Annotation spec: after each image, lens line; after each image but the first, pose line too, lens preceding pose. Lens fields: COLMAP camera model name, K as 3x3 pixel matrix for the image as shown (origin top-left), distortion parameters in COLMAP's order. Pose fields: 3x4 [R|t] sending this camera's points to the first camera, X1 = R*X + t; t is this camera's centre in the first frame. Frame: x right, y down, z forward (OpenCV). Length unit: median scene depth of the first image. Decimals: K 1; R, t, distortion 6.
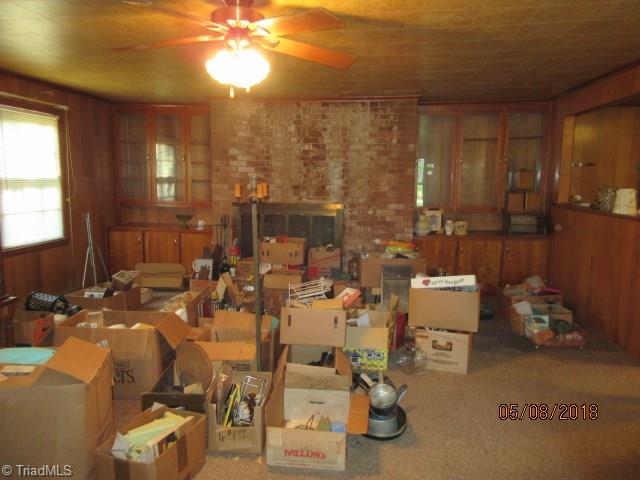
lens RADIAL K [[479.2, 0, 318.8], [0, 479.2, 240.5], [0, 0, 1]] dist [0.030546, 0.000479]
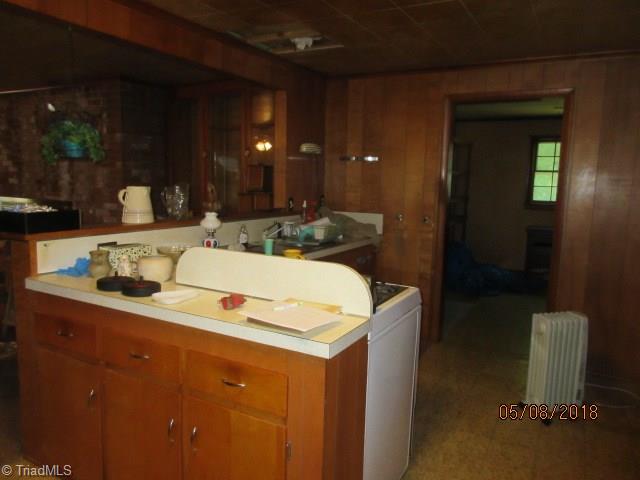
lens RADIAL K [[479.2, 0, 320.3], [0, 479.2, 240.2], [0, 0, 1]] dist [0.030546, 0.000479]
pose [[0.913637, 0.061646, -0.401830, 0.858252], [-0.066020, 0.997814, 0.002968, -0.036664], [0.401135, 0.023817, 0.915709, 0.355719]]
